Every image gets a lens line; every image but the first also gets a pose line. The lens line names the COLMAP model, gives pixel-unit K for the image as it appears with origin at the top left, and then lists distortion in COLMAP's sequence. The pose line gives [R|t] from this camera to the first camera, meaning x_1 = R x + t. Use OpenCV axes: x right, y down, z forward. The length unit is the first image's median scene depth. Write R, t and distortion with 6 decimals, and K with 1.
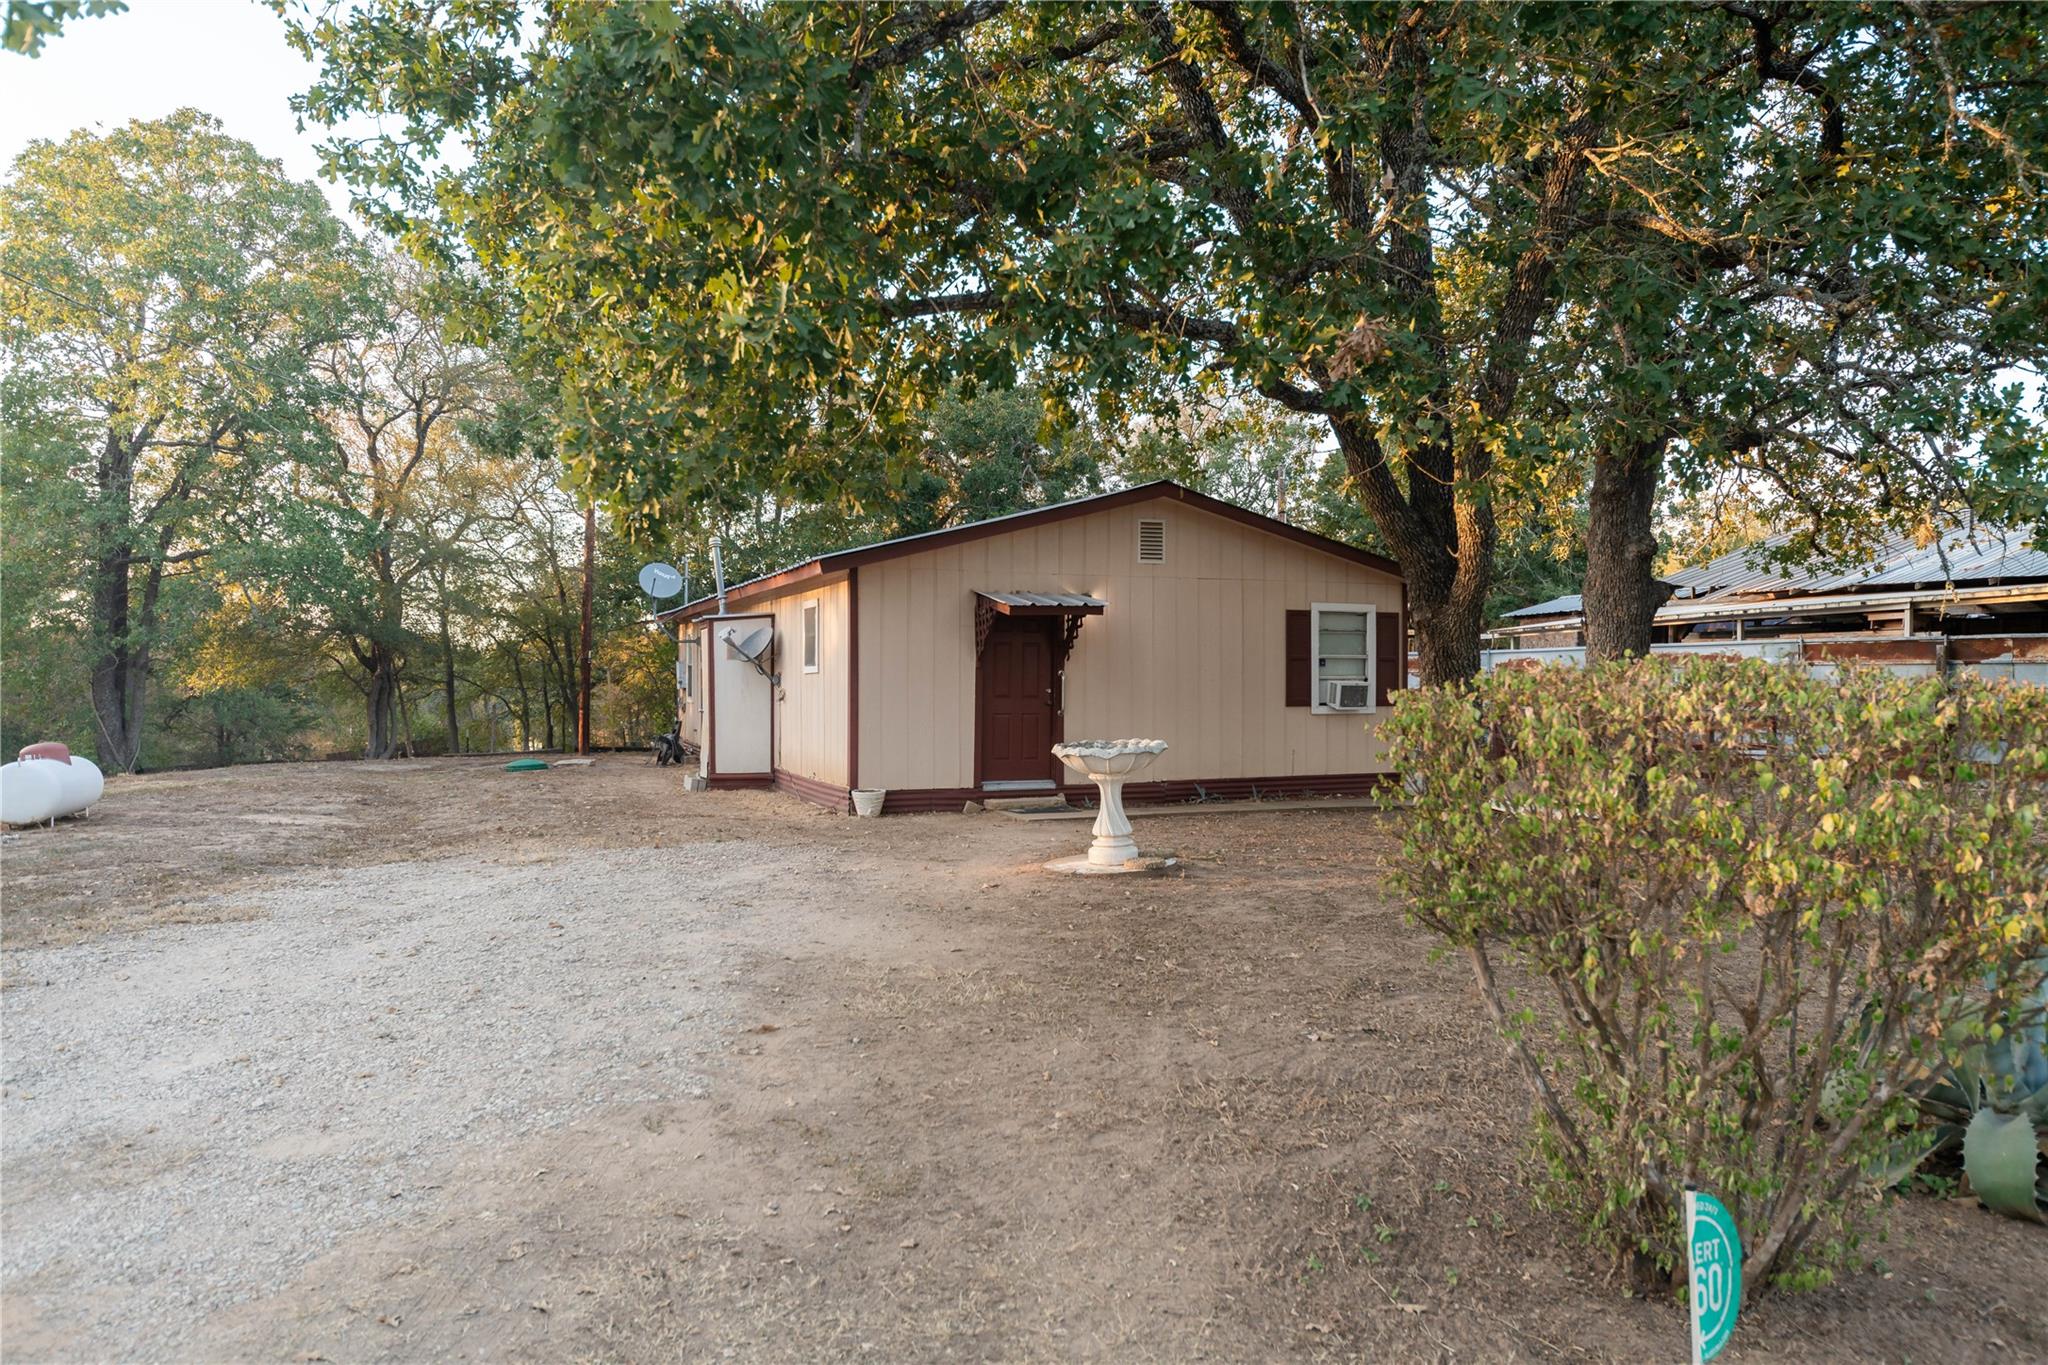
lens RADIAL K [[1359.2, 0, 1036.0], [0, 1359.2, 677.4], [0, 0, 1]] dist [0.002280, 0.001138]
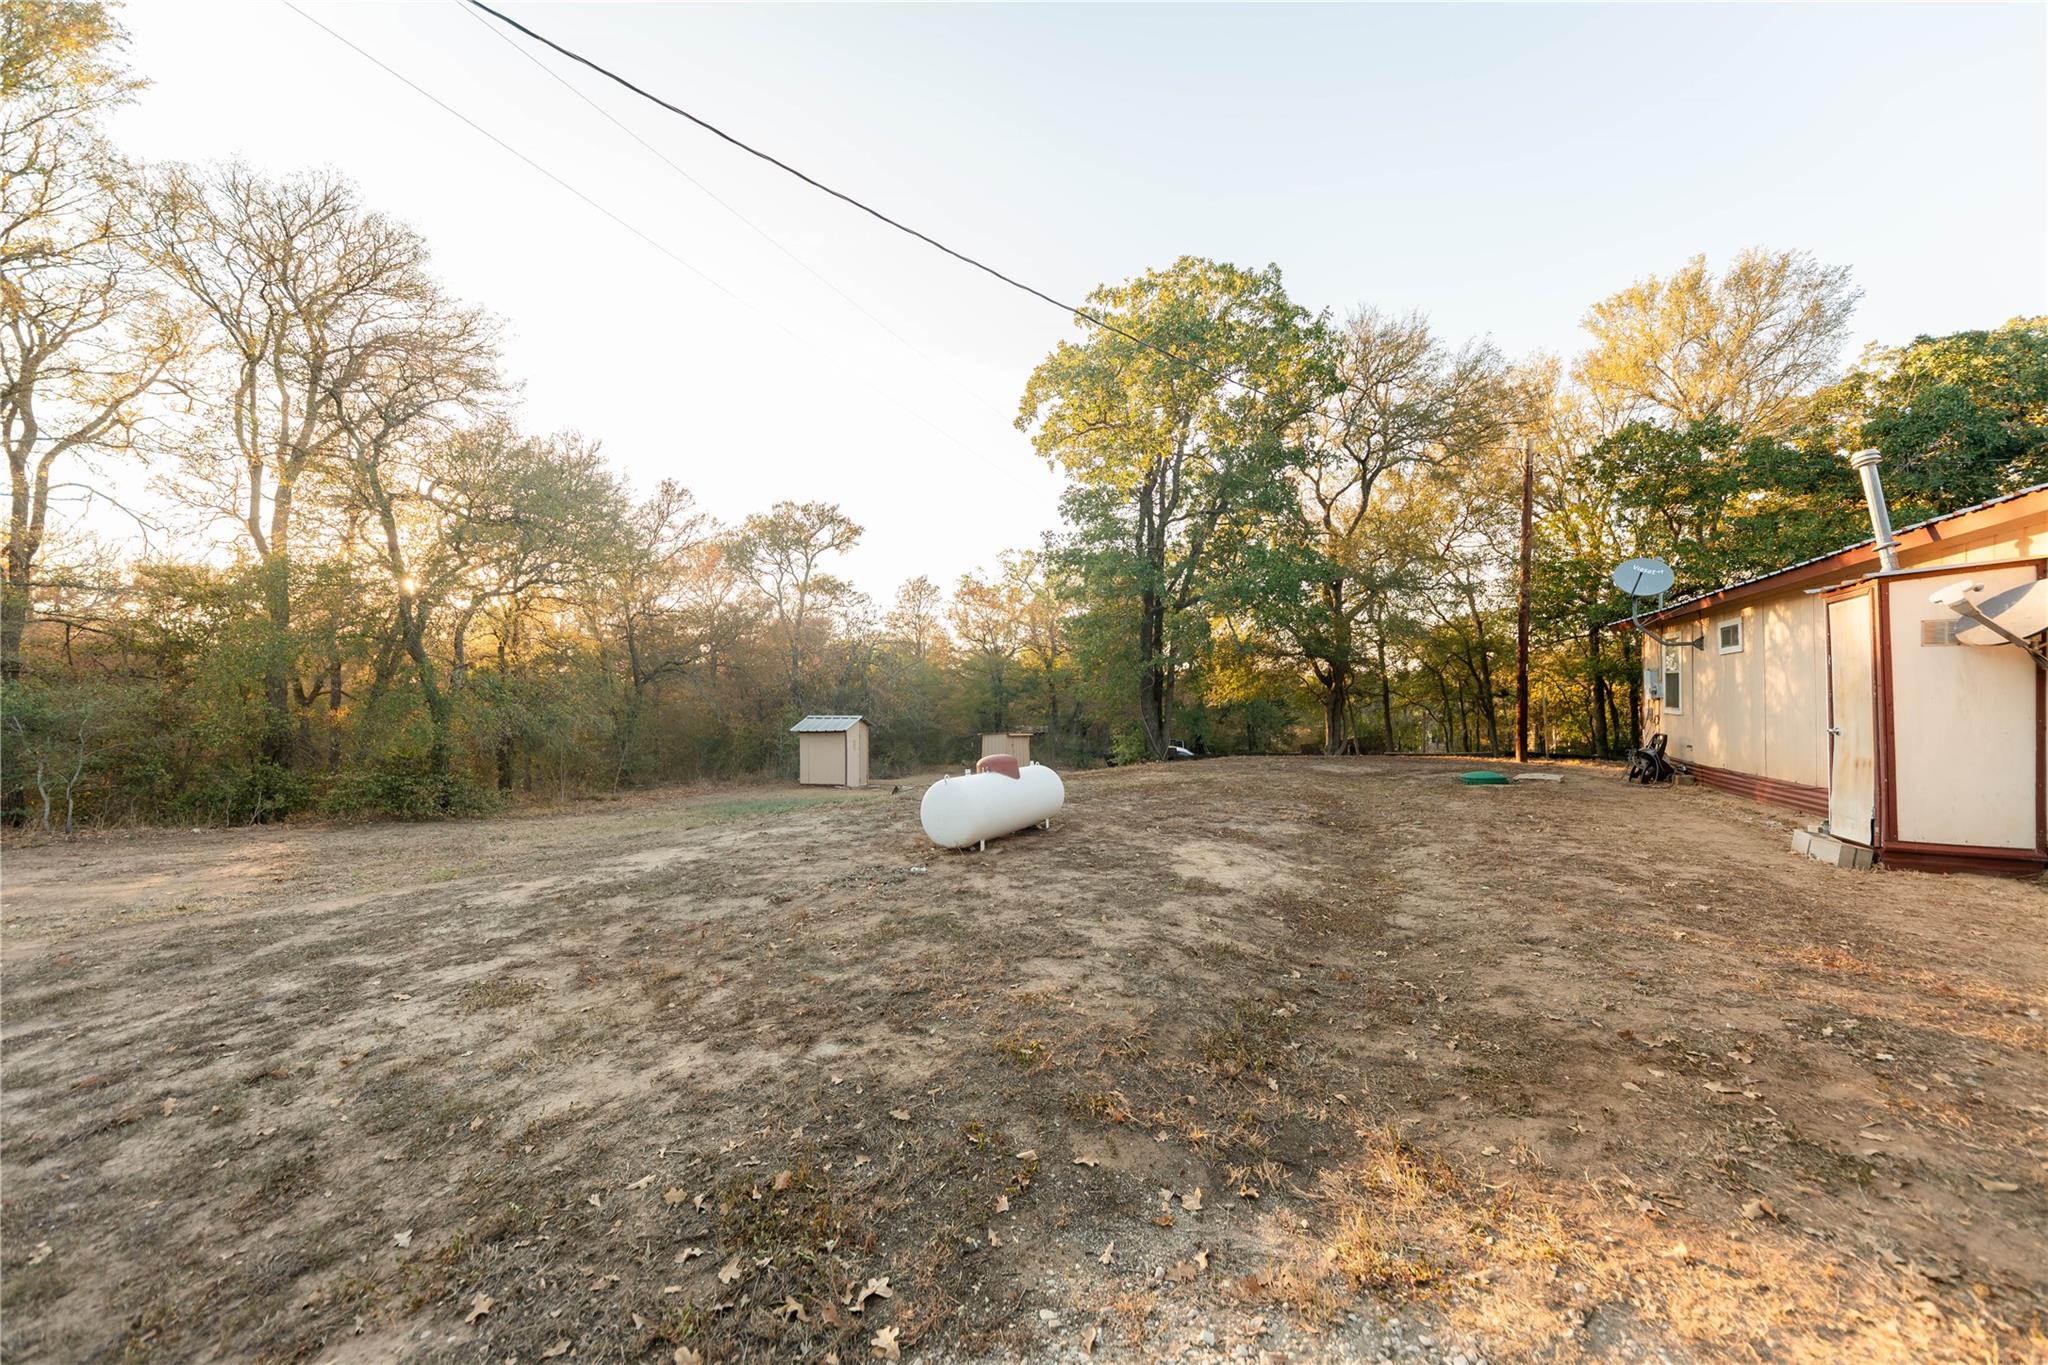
lens RADIAL K [[735.4, 0, 1007.8], [0, 735.4, 696.7], [0, 0, 1]] dist [0.008818, -0.003235]
pose [[0.646916, -0.007129, -0.762528, -0.238602], [0.008937, 0.999959, -0.001768, 0.005252], [0.762509, -0.005671, 0.646953, 0.495083]]
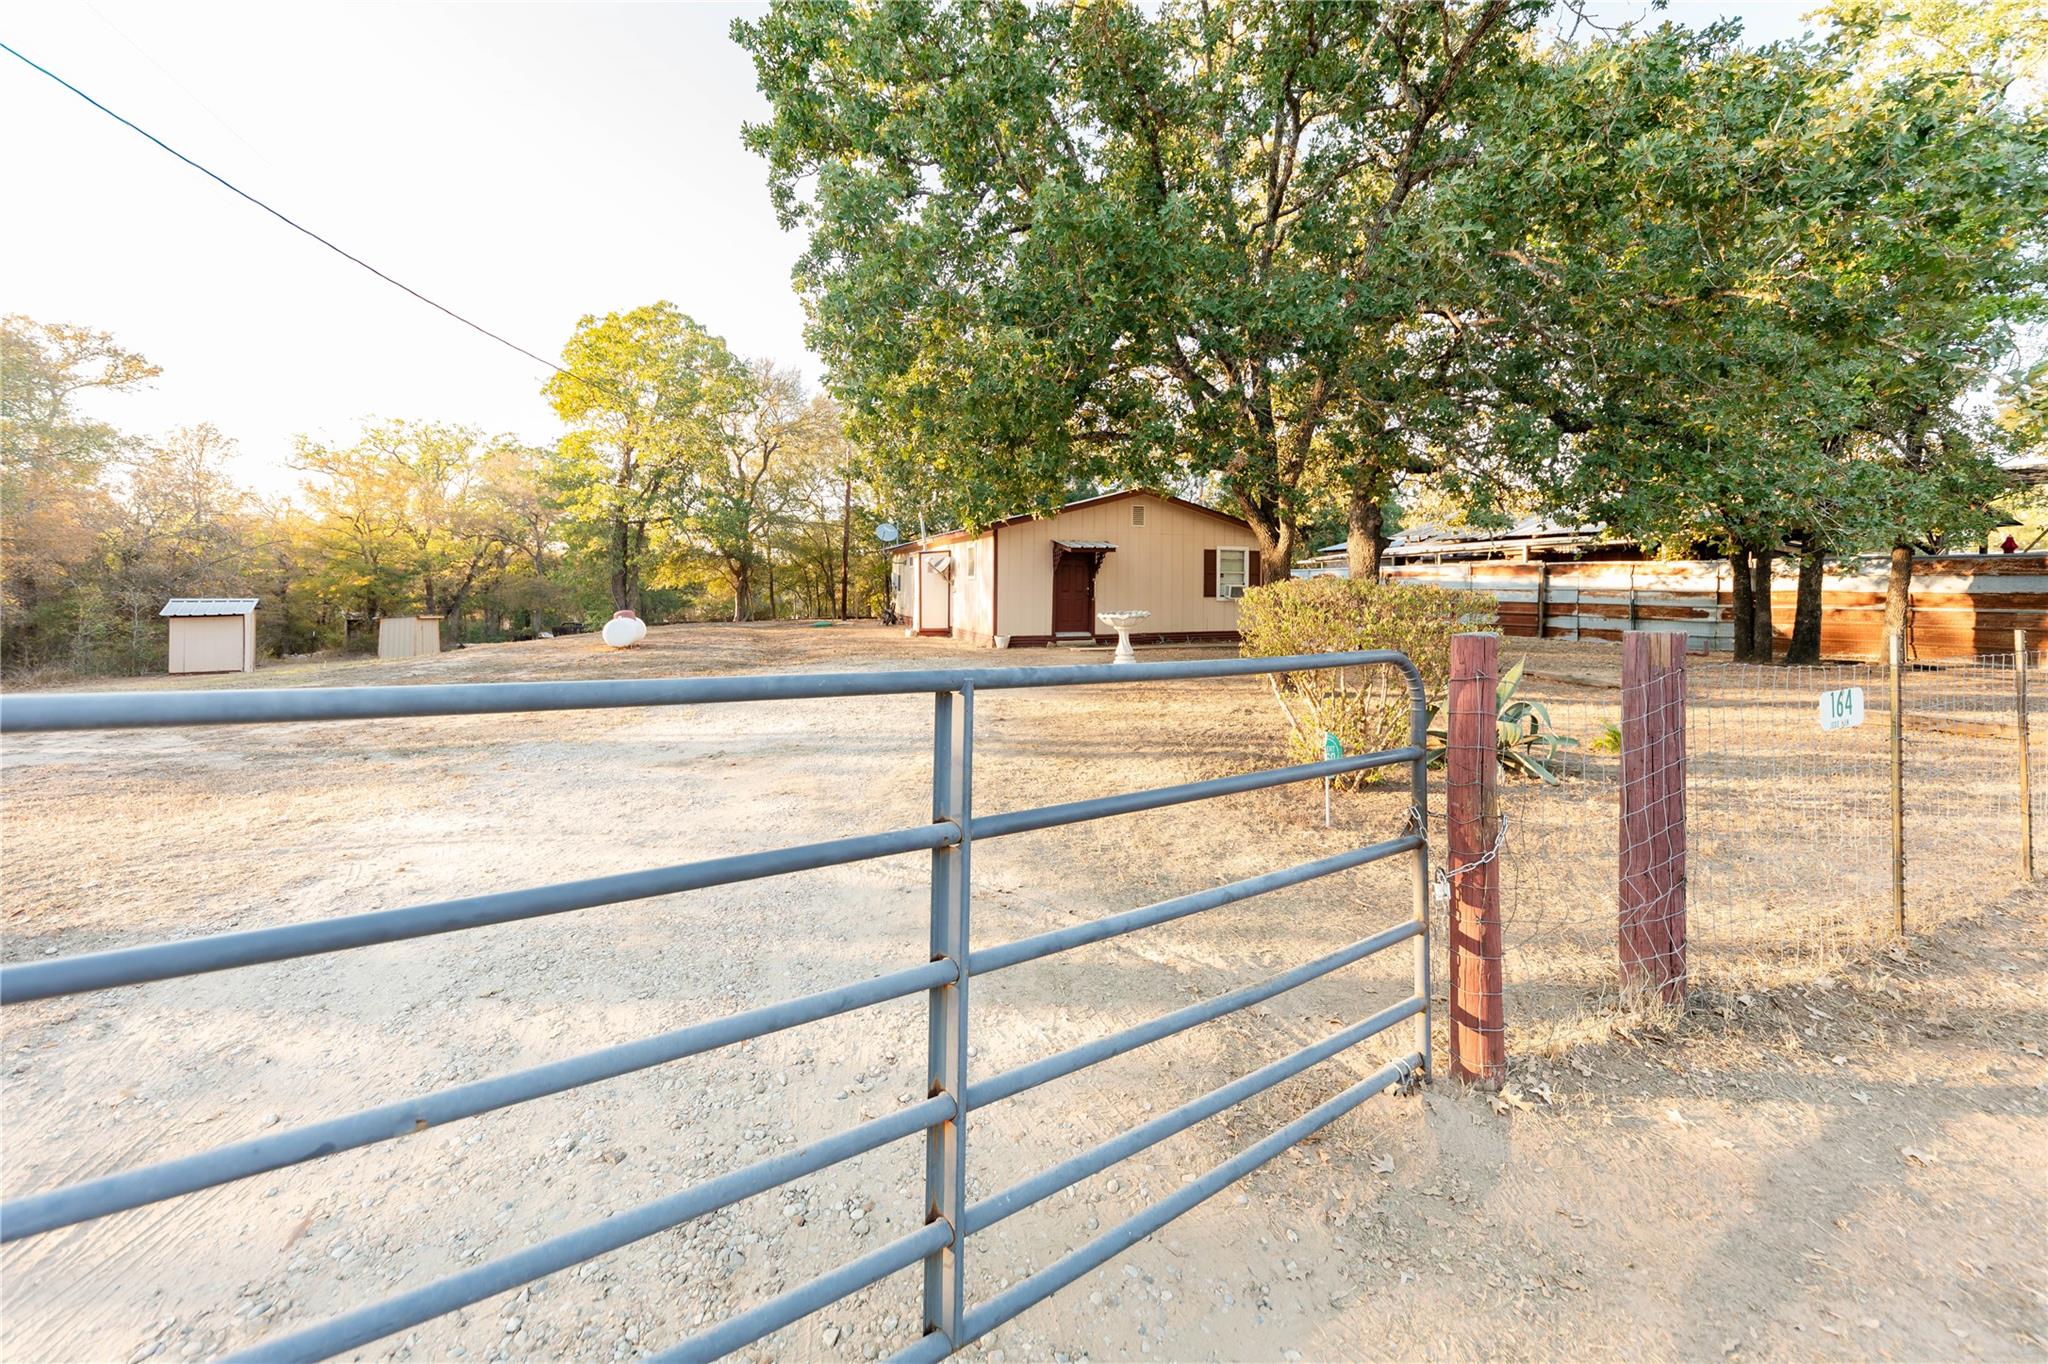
lens RADIAL K [[735.4, 0, 1042.1], [0, 735.4, 591.2], [0, 0, 1]] dist [0.008818, -0.003235]
pose [[0.999489, 0.005093, -0.031570, -0.020886], [-0.004702, 0.999911, 0.012462, 0.000071], [0.031631, -0.012307, 0.999424, -0.097209]]
